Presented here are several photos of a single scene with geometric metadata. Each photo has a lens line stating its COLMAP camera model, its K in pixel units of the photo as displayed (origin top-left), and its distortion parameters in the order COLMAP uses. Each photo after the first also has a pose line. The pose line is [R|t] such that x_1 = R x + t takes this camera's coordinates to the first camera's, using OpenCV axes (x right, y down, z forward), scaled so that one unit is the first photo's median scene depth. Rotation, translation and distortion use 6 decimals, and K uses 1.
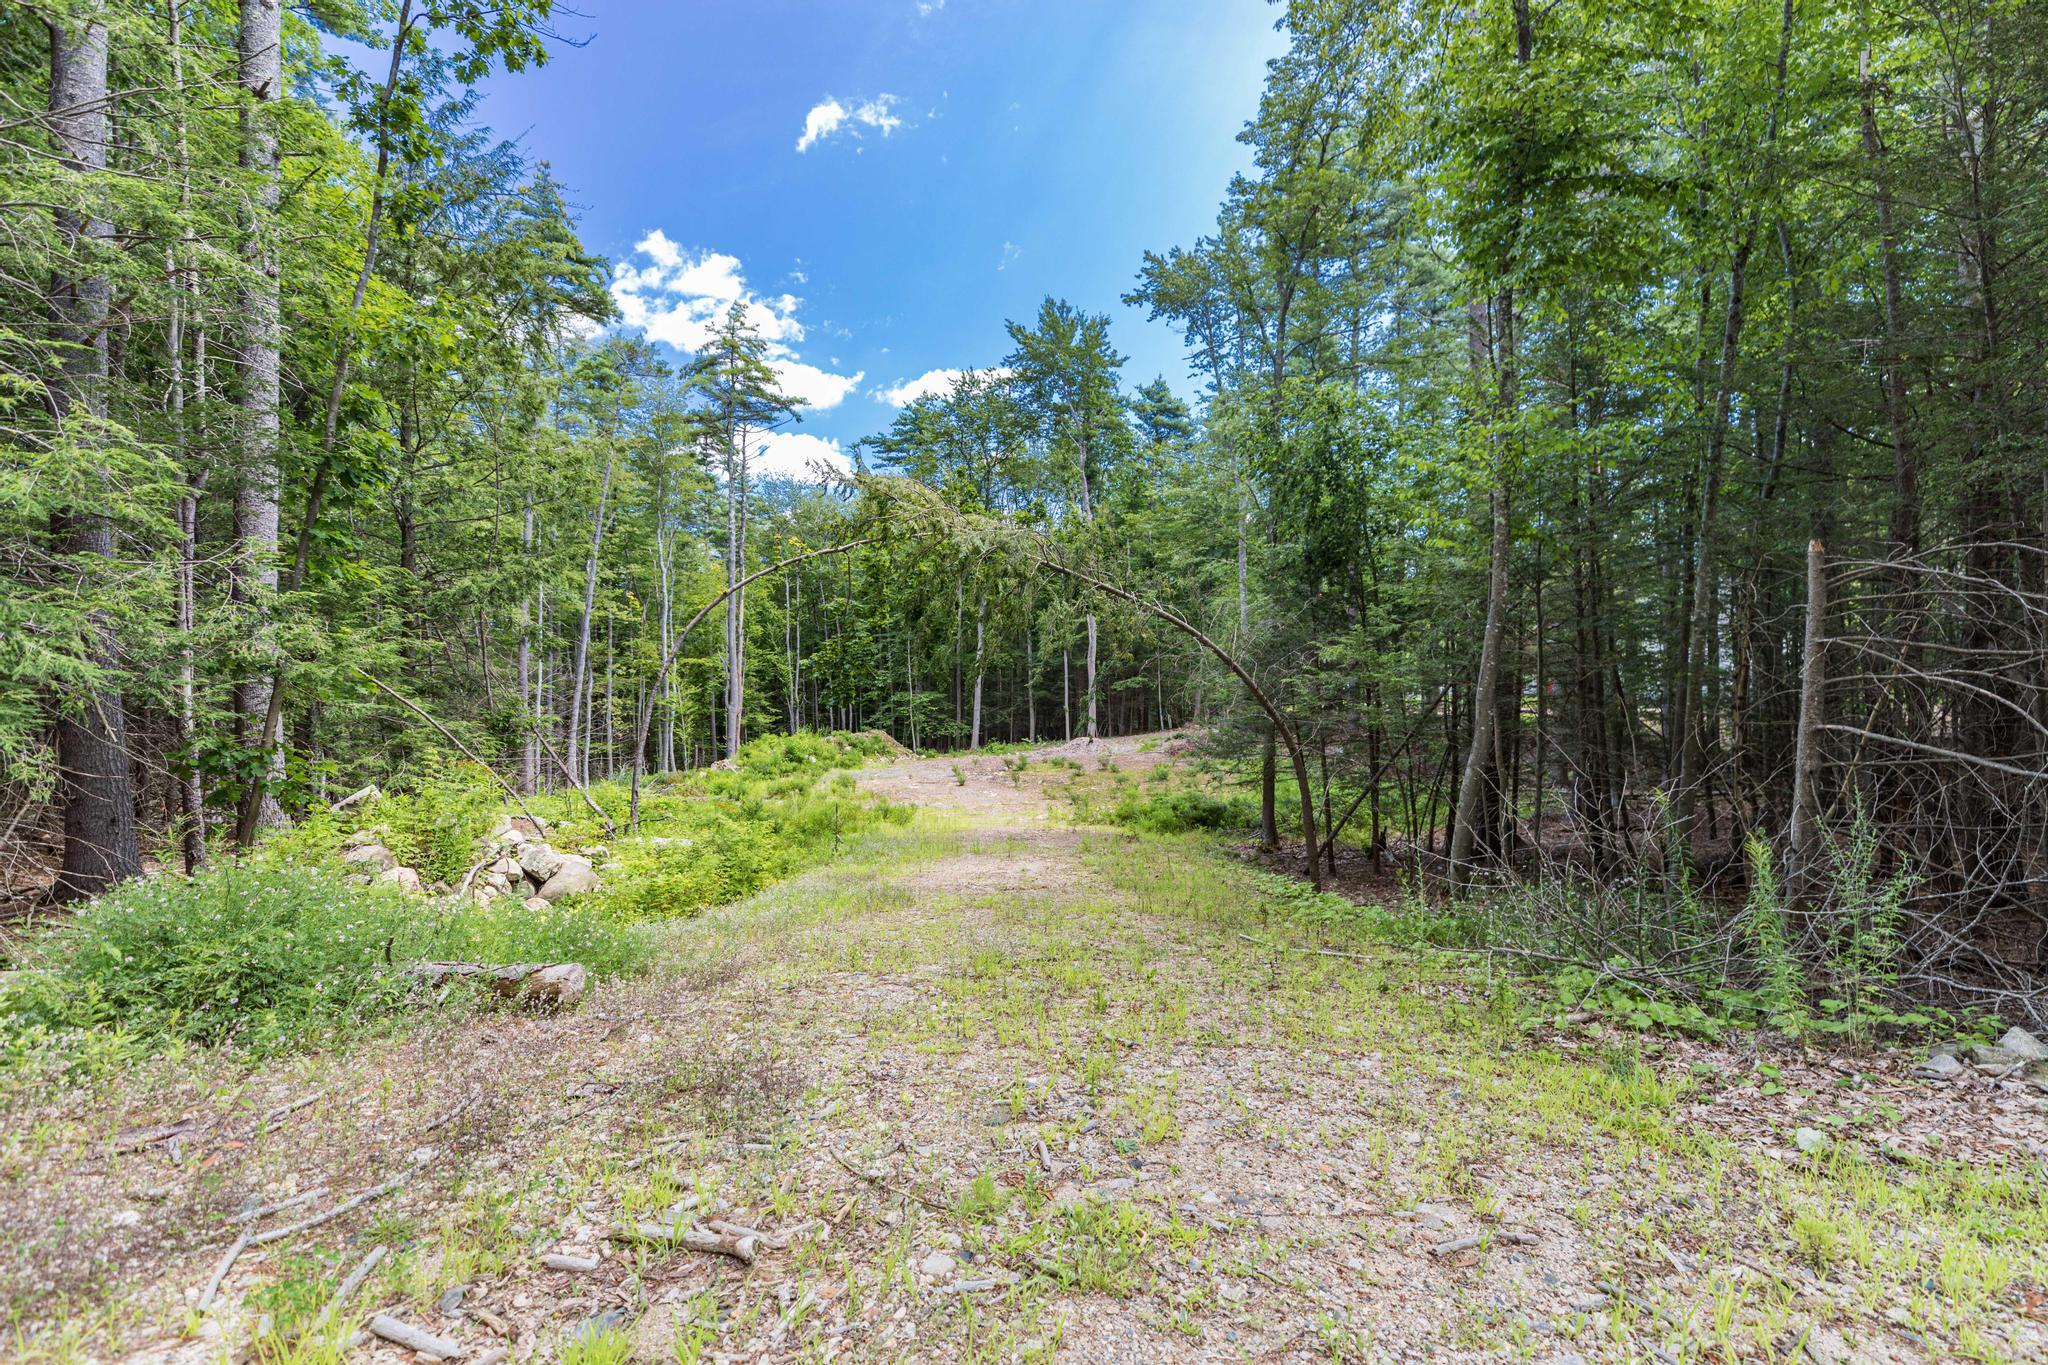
lens RADIAL K [[915.1, 0, 1029.6], [0, 915.1, 669.1], [0, 0, 1]] dist [-0.002005, 0.000345]
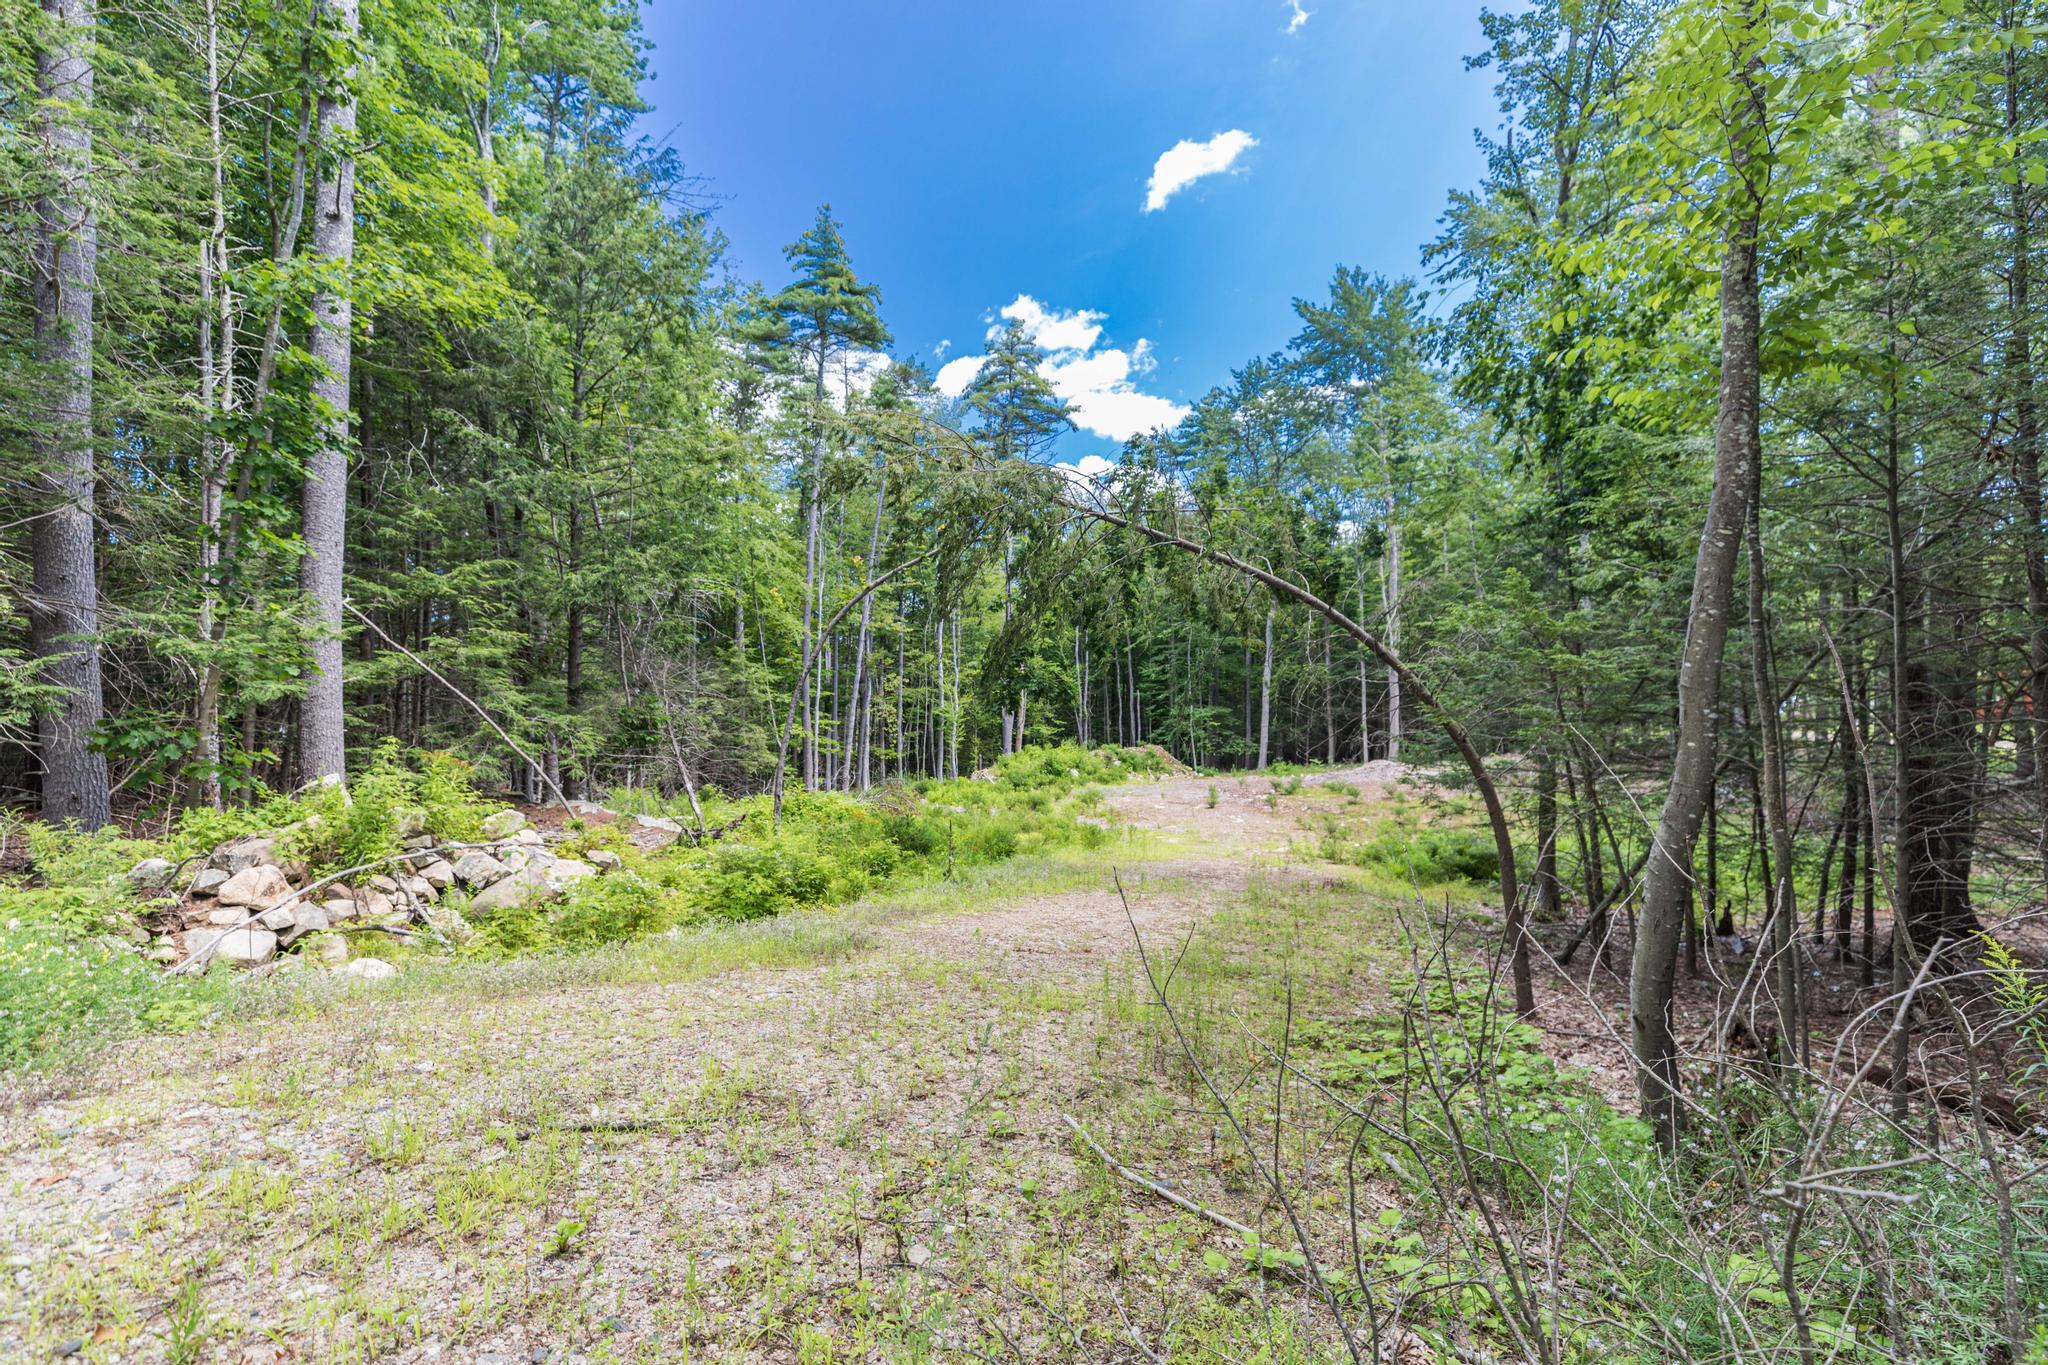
lens RADIAL K [[915.1, 0, 1027.2], [0, 915.1, 669.8], [0, 0, 1]] dist [-0.002005, 0.000345]
pose [[0.935776, 0.000144, -0.352596, 0.049540], [-0.006447, 0.999840, -0.016701, 0.005115], [0.352537, 0.017902, 0.935627, 0.062448]]
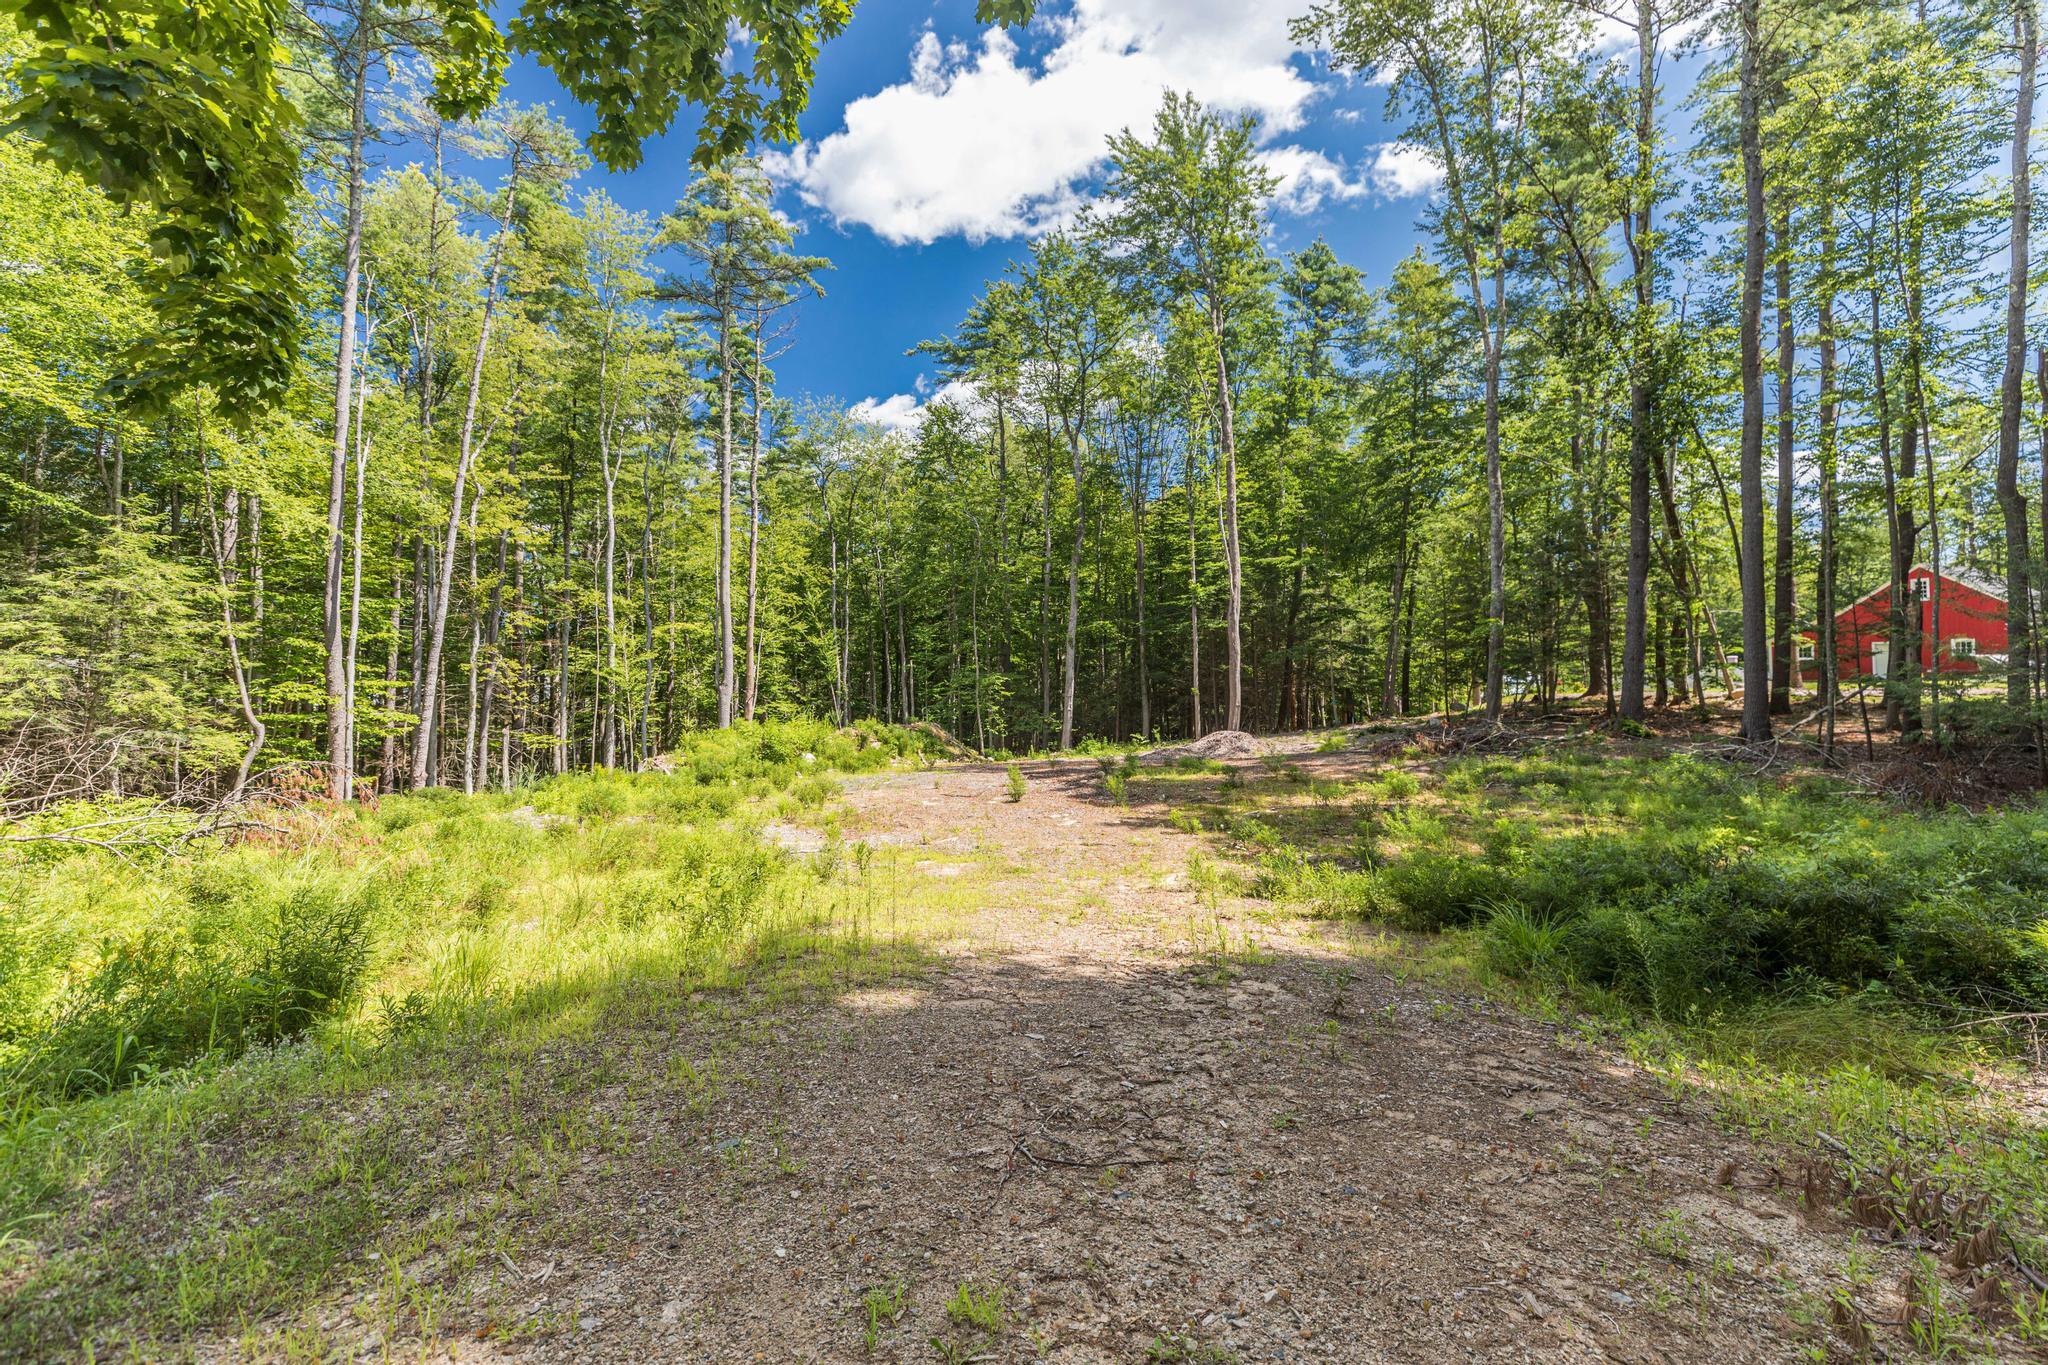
lens RADIAL K [[915.1, 0, 1024.4], [0, 915.1, 663.3], [0, 0, 1]] dist [-0.002005, 0.000345]
pose [[0.991856, -0.003329, -0.127321, 0.000286], [0.000508, 0.999754, -0.022179, 0.038643], [0.127363, 0.021934, 0.991614, 0.314663]]
